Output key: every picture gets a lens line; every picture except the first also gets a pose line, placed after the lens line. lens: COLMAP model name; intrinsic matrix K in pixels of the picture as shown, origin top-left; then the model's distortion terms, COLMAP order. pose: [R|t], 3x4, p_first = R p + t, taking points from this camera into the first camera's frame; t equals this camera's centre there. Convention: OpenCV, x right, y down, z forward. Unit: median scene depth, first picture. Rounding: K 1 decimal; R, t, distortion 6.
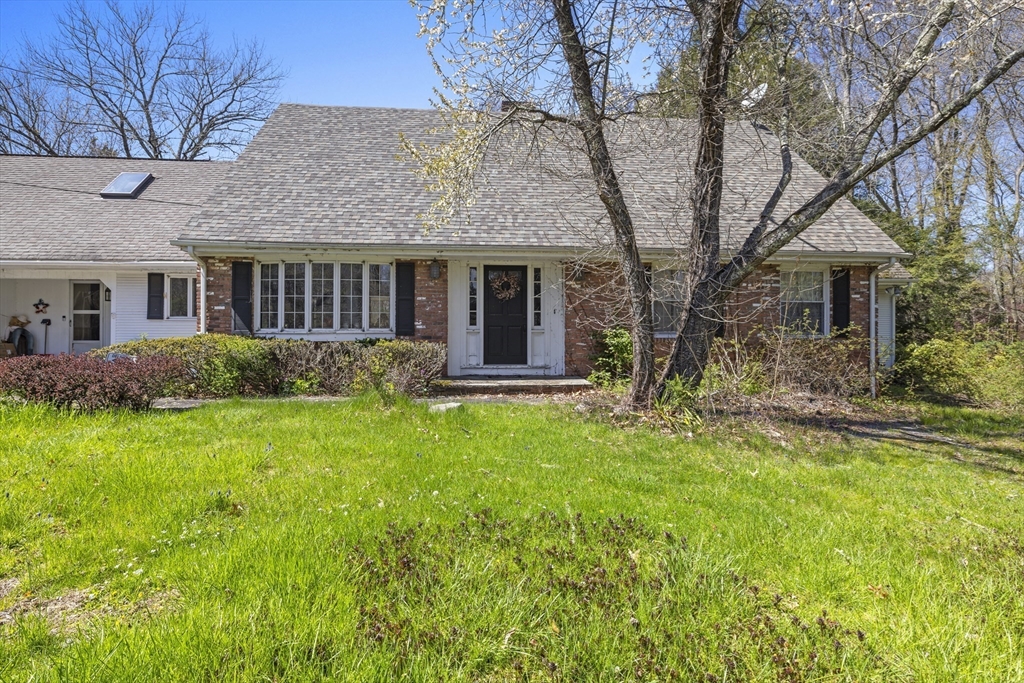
lens RADIAL K [[559.1, 0, 512.4], [0, 559.1, 314.9], [0, 0, 1]] dist [0.000189, -0.000278]
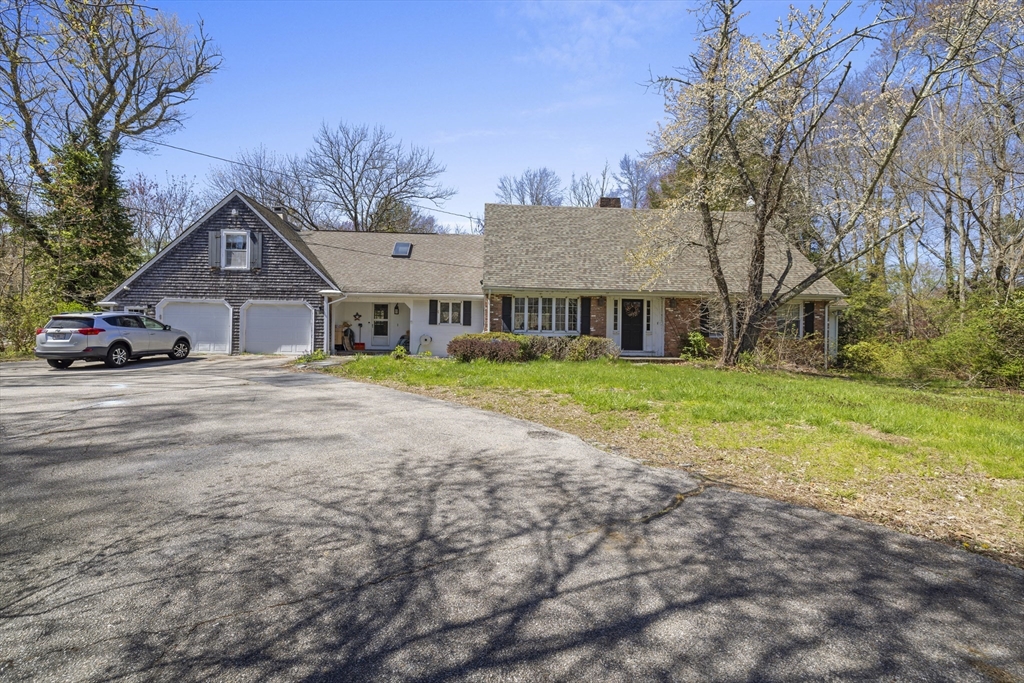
lens RADIAL K [[442.0, 0, 511.0], [0, 442.0, 326.3], [0, 0, 1]] dist [0.000756, 0.000367]
pose [[0.999337, 0.012700, -0.034112, -0.386068], [-0.012458, 0.999896, 0.007280, -0.000051], [0.034201, -0.006850, 0.999391, -0.555354]]
